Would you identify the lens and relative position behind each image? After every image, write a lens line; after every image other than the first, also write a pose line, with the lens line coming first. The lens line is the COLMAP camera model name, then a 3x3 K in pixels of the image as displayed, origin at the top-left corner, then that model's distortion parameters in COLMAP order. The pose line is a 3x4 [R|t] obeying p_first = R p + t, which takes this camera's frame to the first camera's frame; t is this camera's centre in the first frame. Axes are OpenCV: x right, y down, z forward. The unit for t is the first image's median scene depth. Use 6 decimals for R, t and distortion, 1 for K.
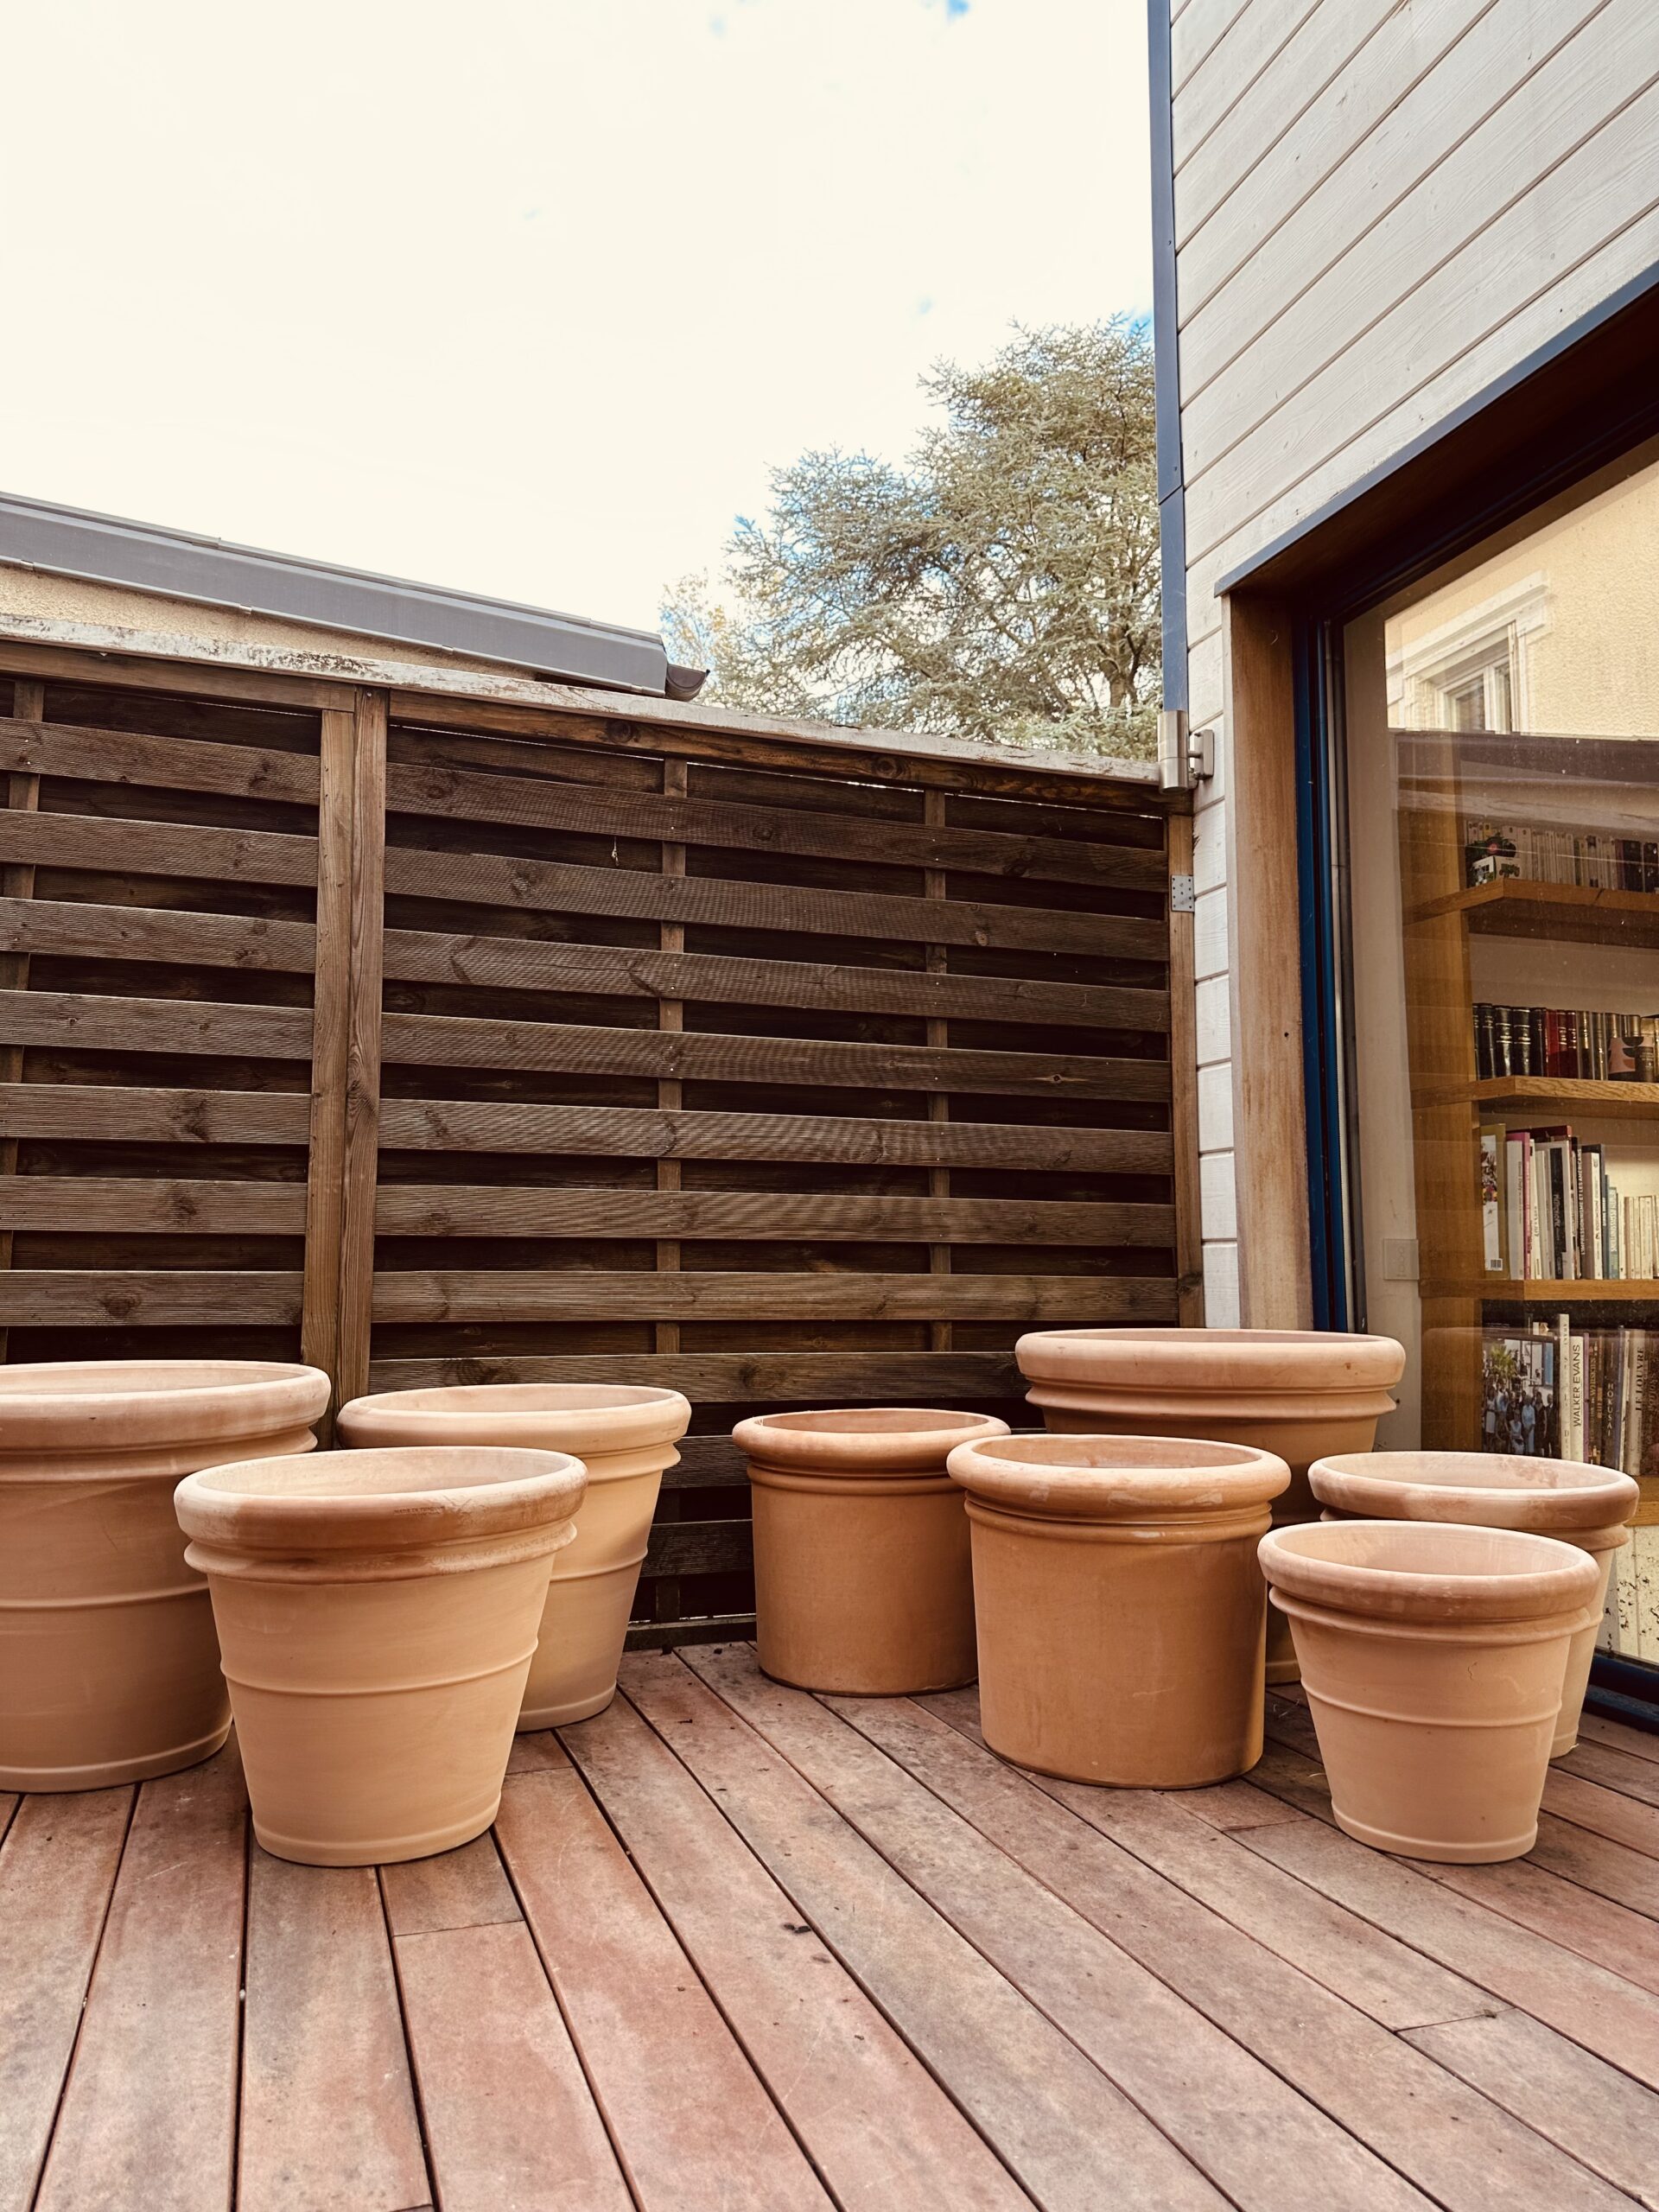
lens RADIAL K [[1559.9, 0, 829.5], [0, 1559.9, 1106.0], [0, 0, 1]] dist [0.069845, -0.073585]
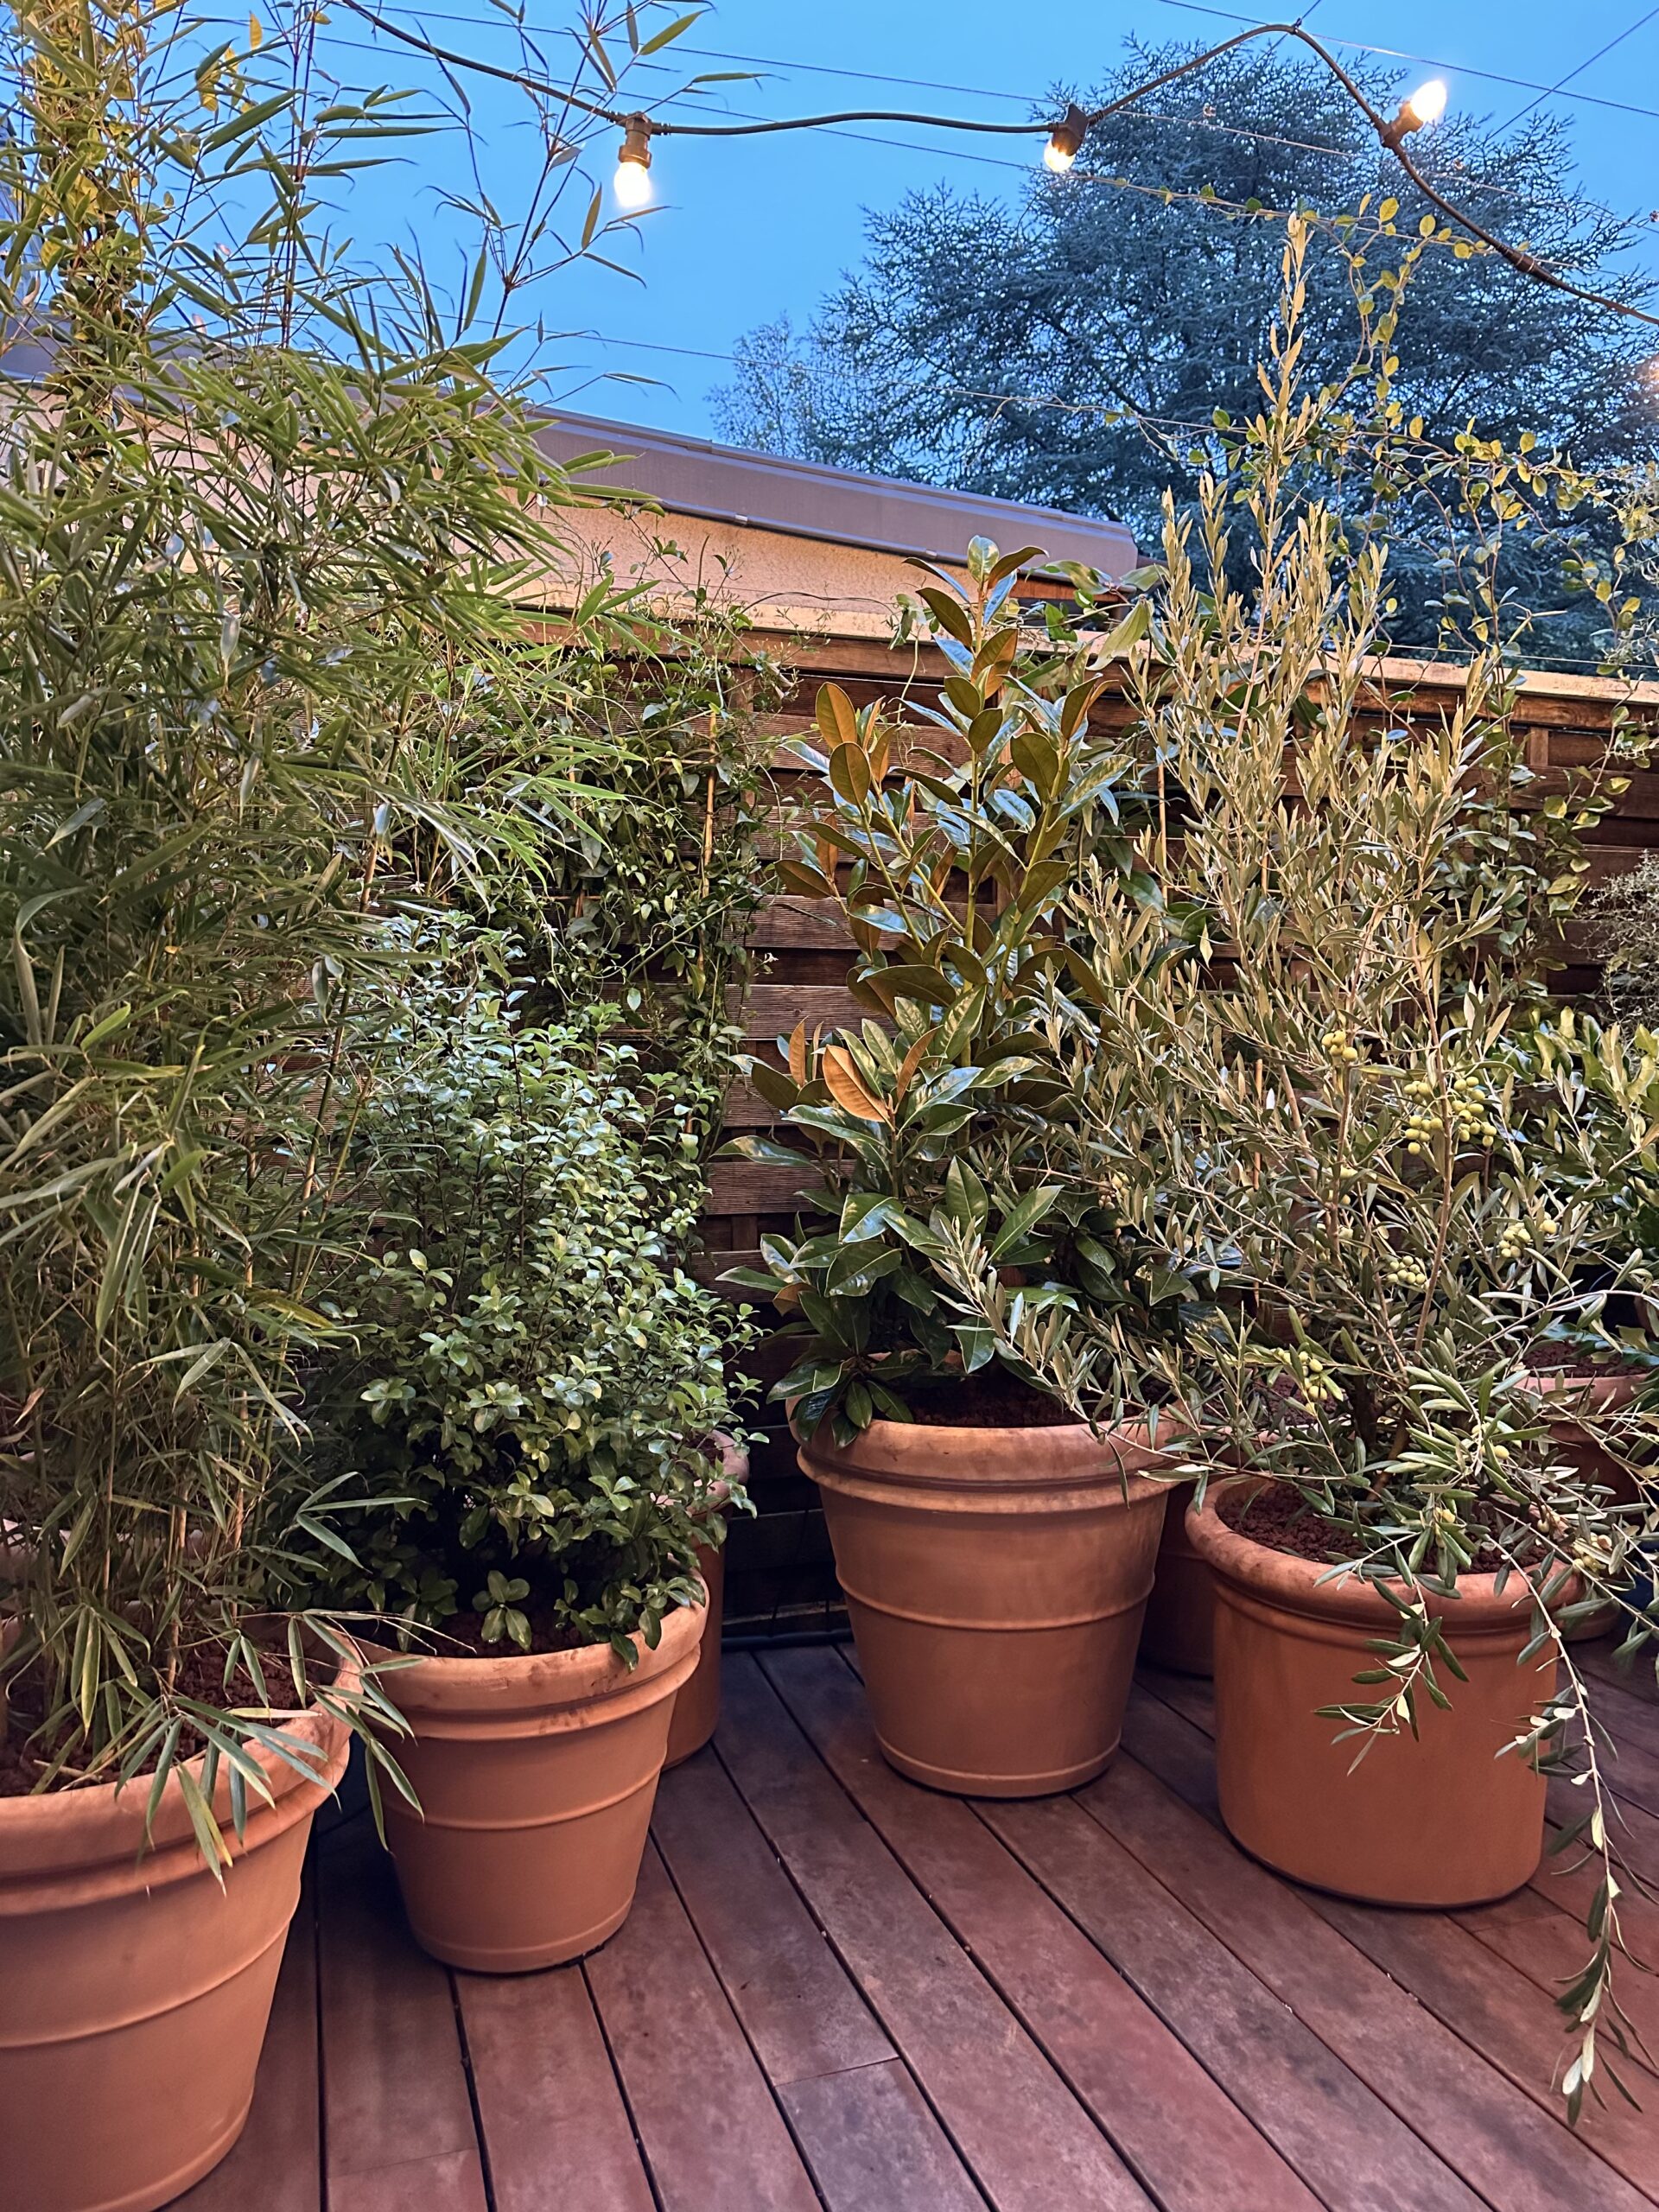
lens RADIAL K [[1569.0, 0, 824.4], [0, 1569.0, 1113.3], [0, 0, 1]] dist [0.011618, -0.010585]
pose [[0.999859, -0.009751, -0.013656, -0.366308], [0.011678, 0.988756, 0.149083, -0.114996], [0.012049, -0.149222, 0.988730, -0.014084]]
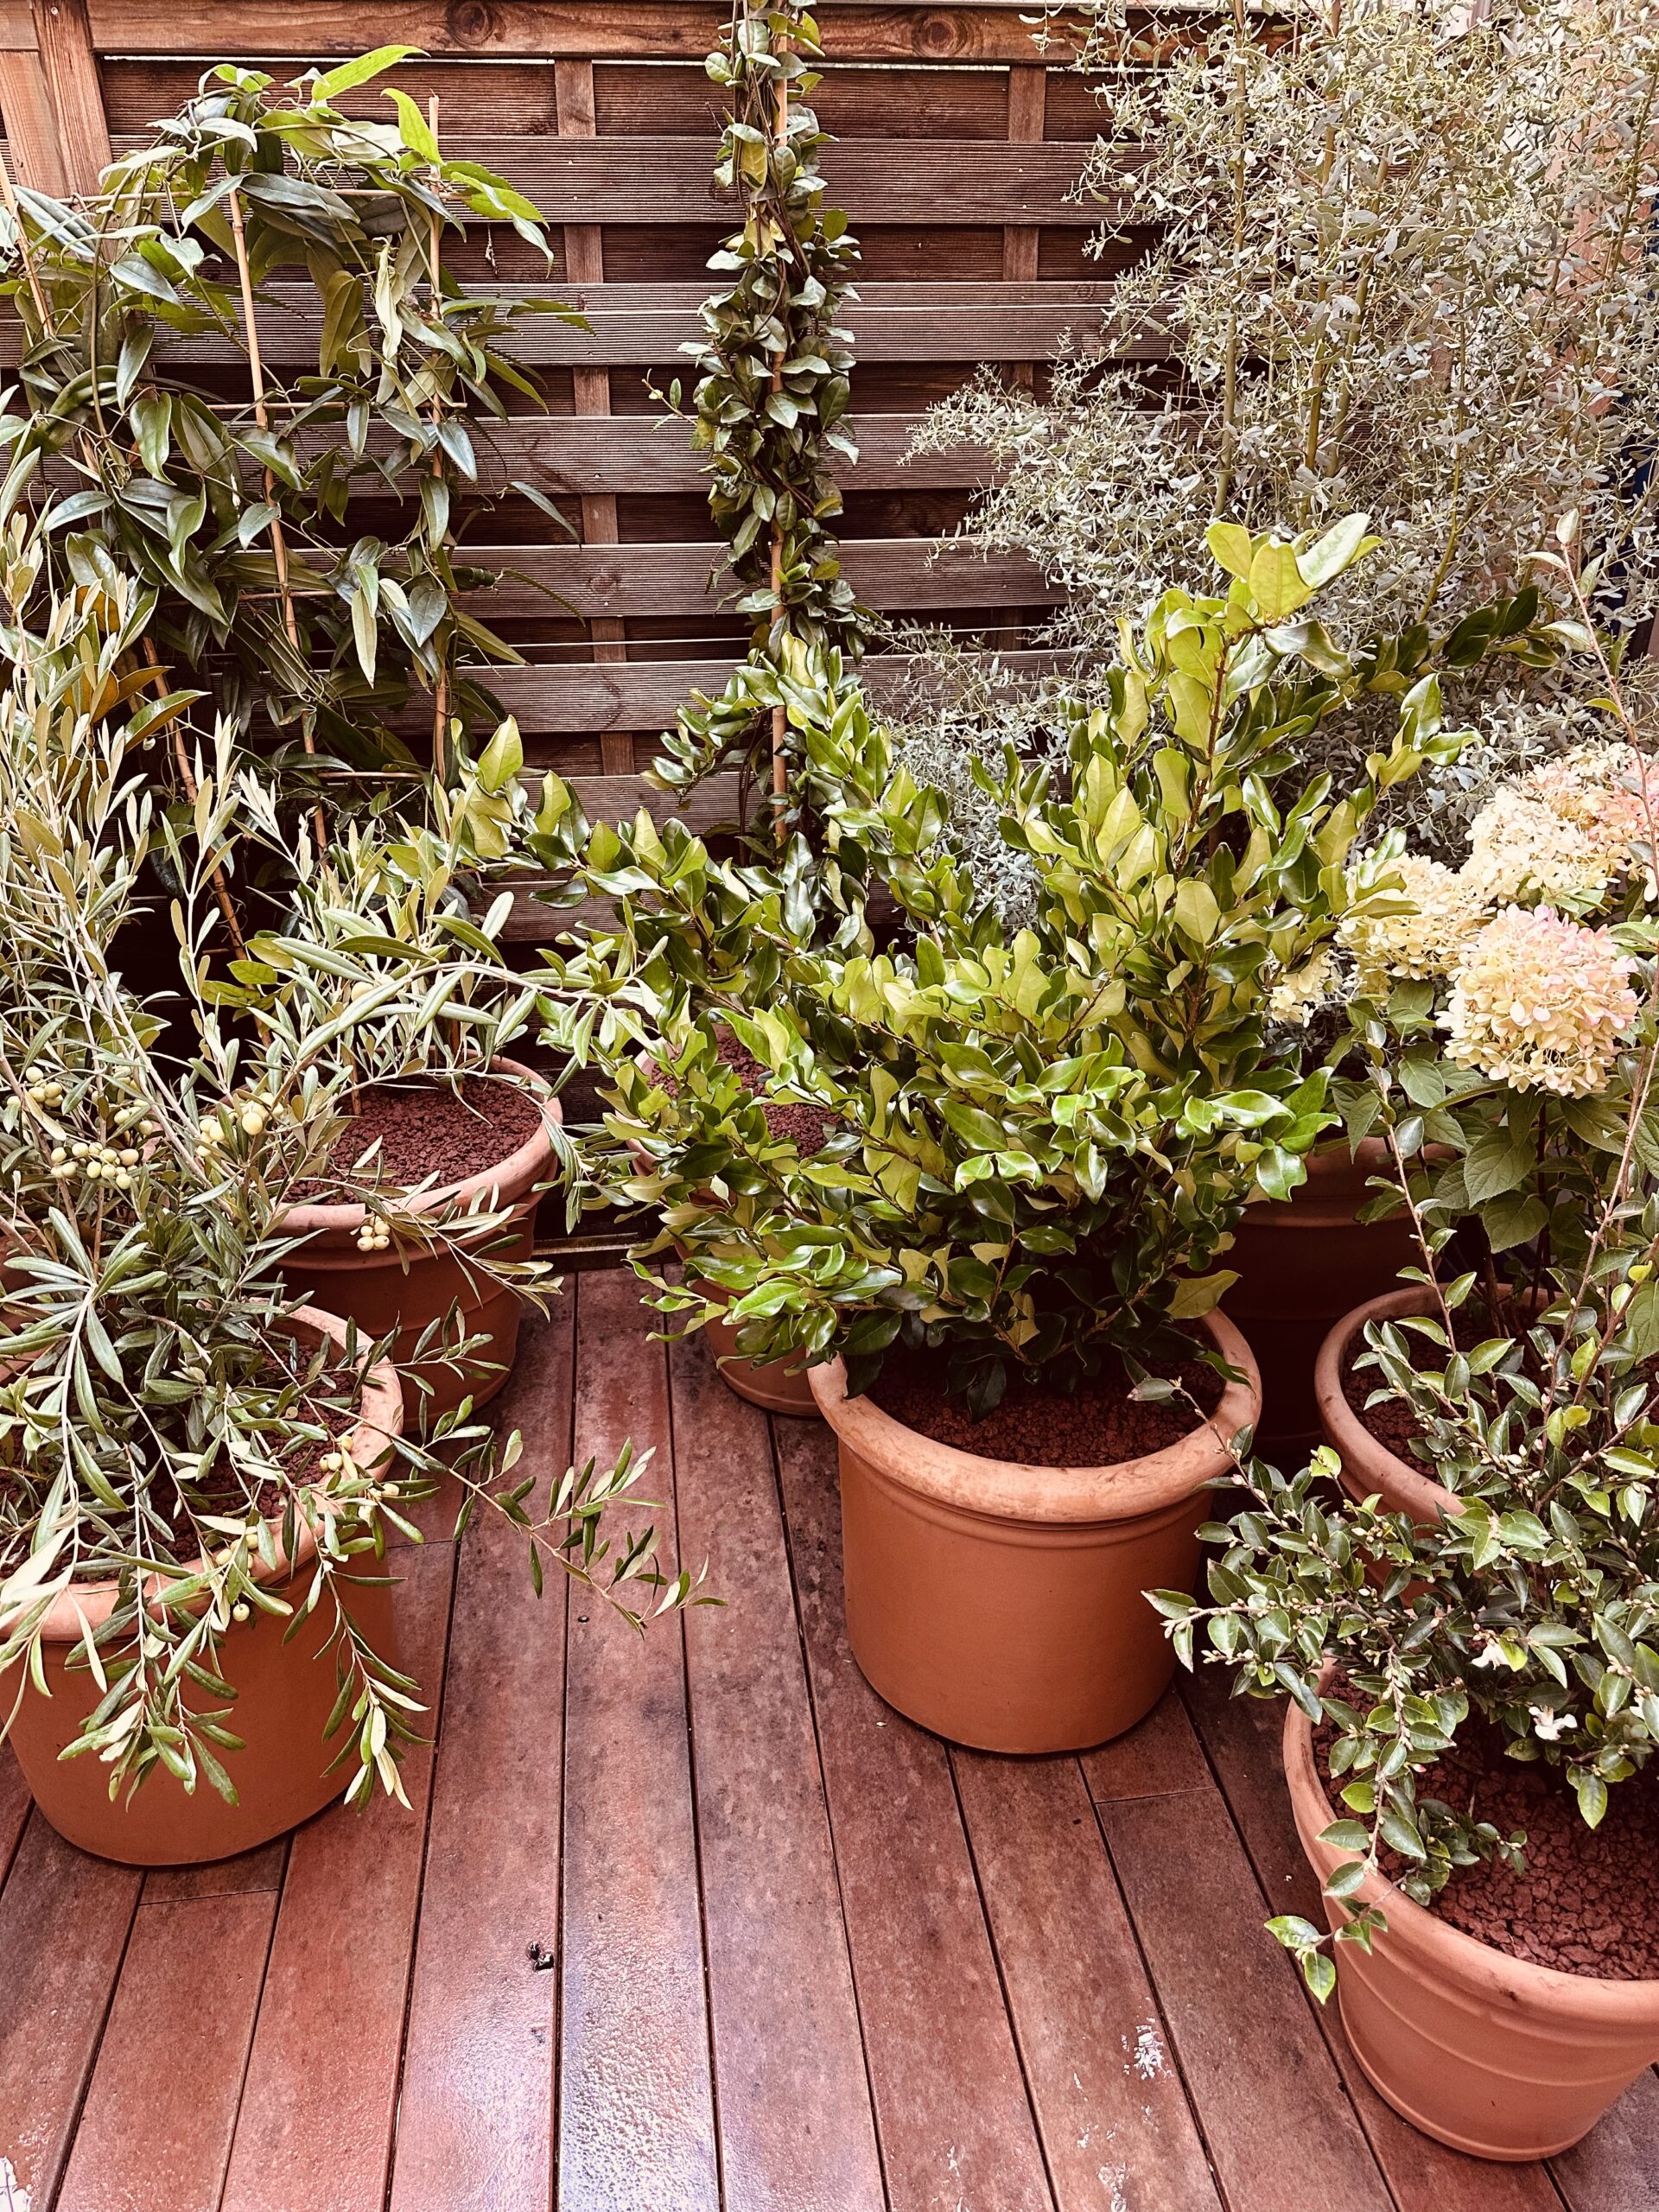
lens RADIAL K [[1559.9, 0, 829.5], [0, 1559.9, 1106.0], [0, 0, 1]] dist [0.069845, -0.073585]
pose [[0.978660, 0.085256, -0.186965, 0.143052], [0.031550, 0.836734, 0.546701, -0.206806], [0.203049, -0.540933, 0.816188, 0.285375]]
